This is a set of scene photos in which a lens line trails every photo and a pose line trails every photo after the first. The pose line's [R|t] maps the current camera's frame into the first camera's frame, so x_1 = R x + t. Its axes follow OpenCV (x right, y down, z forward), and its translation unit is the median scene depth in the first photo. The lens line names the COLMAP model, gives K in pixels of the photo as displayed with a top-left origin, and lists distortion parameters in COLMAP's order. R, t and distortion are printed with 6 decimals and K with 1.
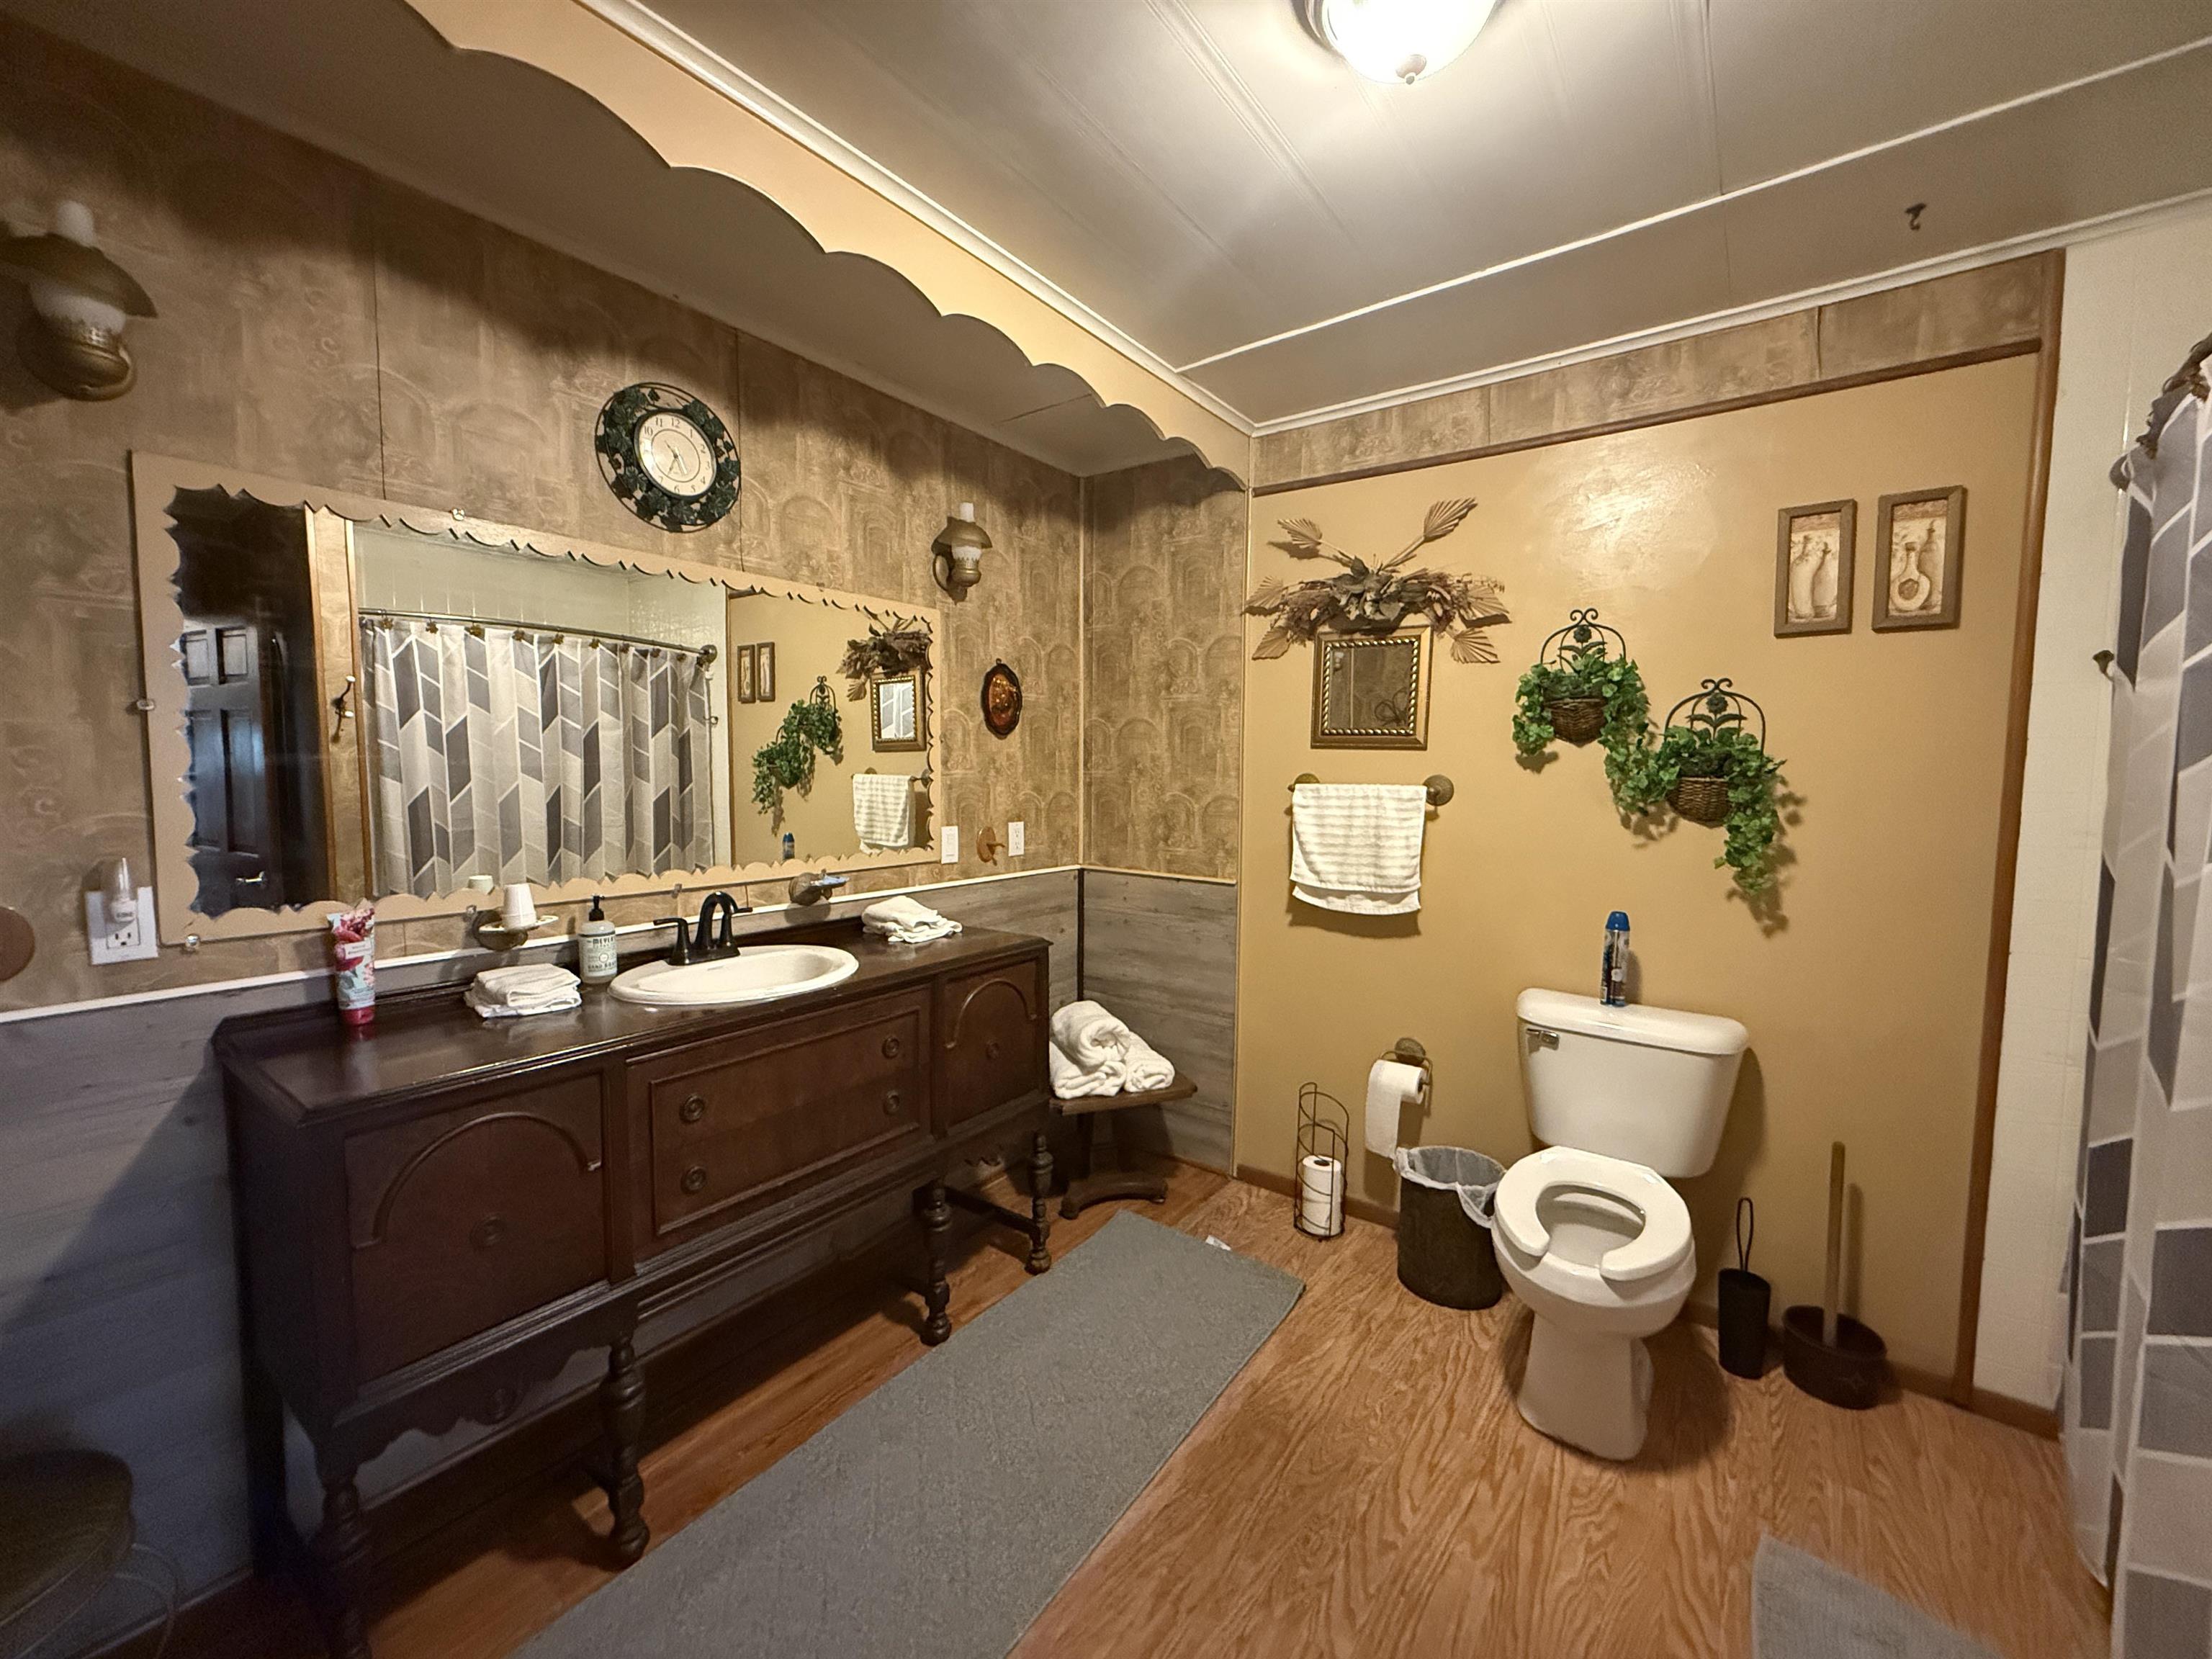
lens RADIAL K [[880.6, 0, 1109.7], [0, 880.6, 825.0], [0, 0, 1]] dist [0.000954, -0.000600]
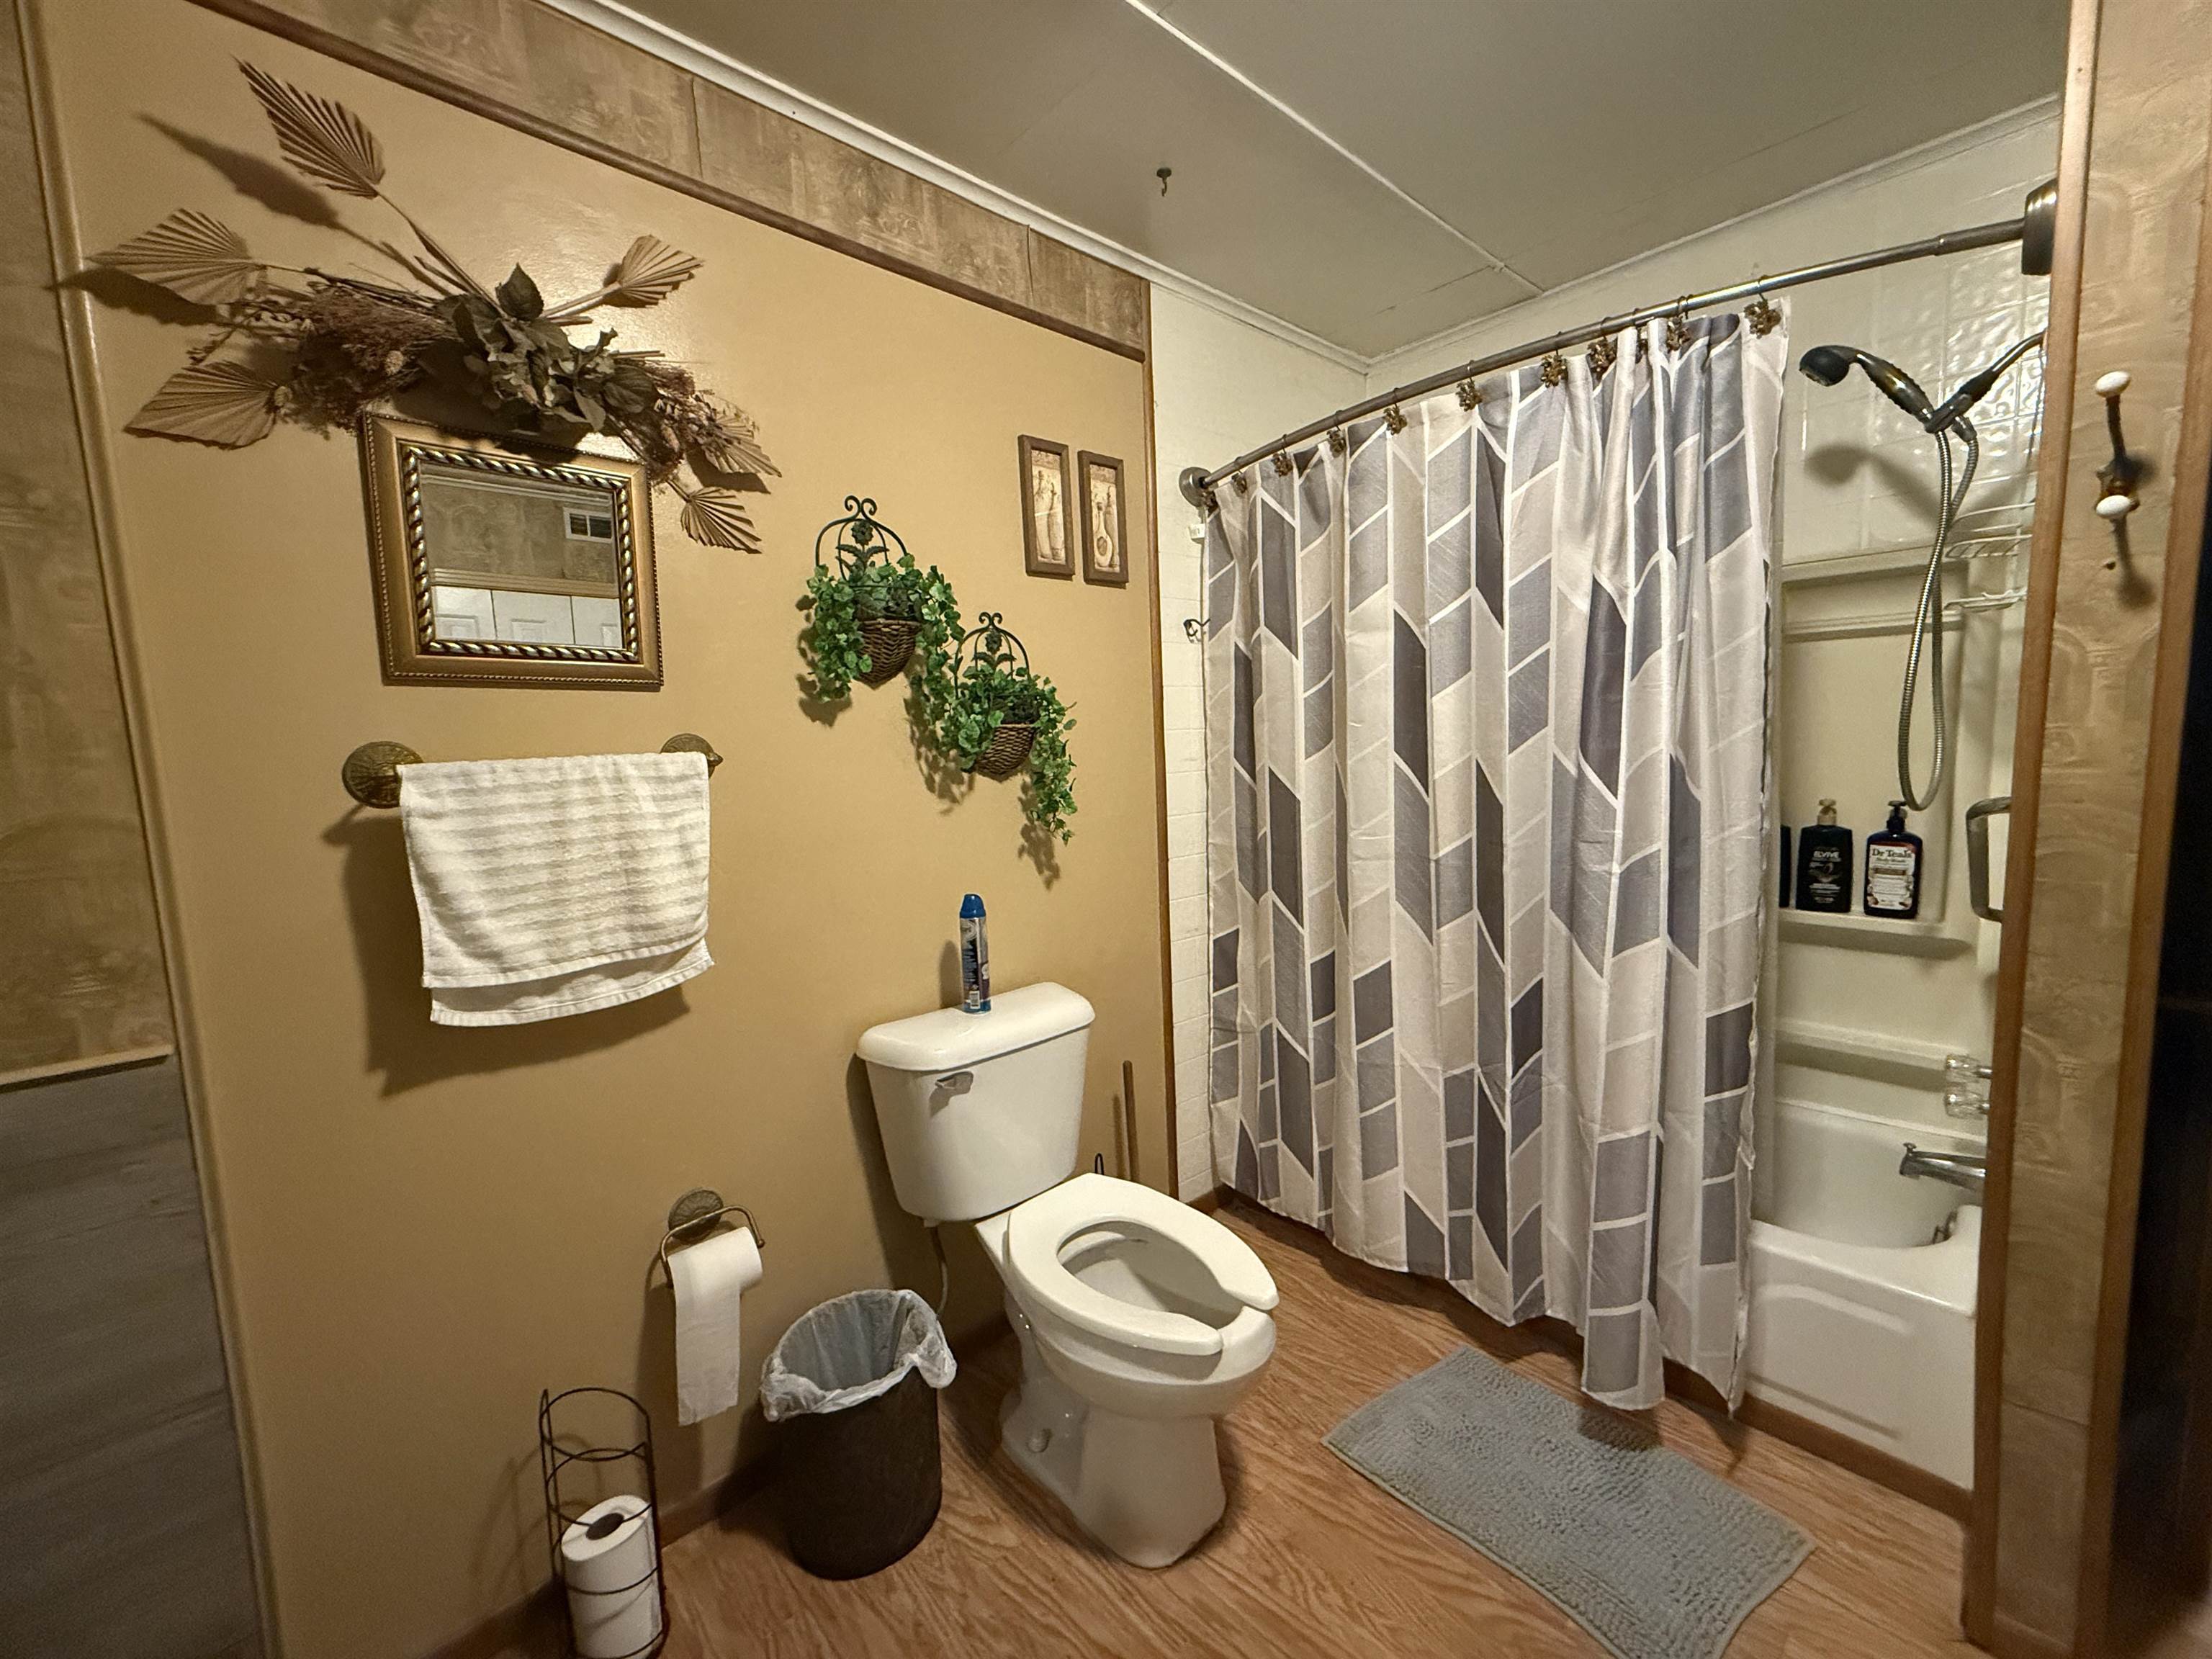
lens RADIAL K [[880.6, 0, 1108.7], [0, 880.6, 827.6], [0, 0, 1]] dist [0.000954, -0.000600]
pose [[0.193331, -0.118438, 0.973959, -0.148351], [0.107312, 0.989284, 0.099000, -0.023840], [-0.975247, 0.085378, 0.203969, 0.625931]]
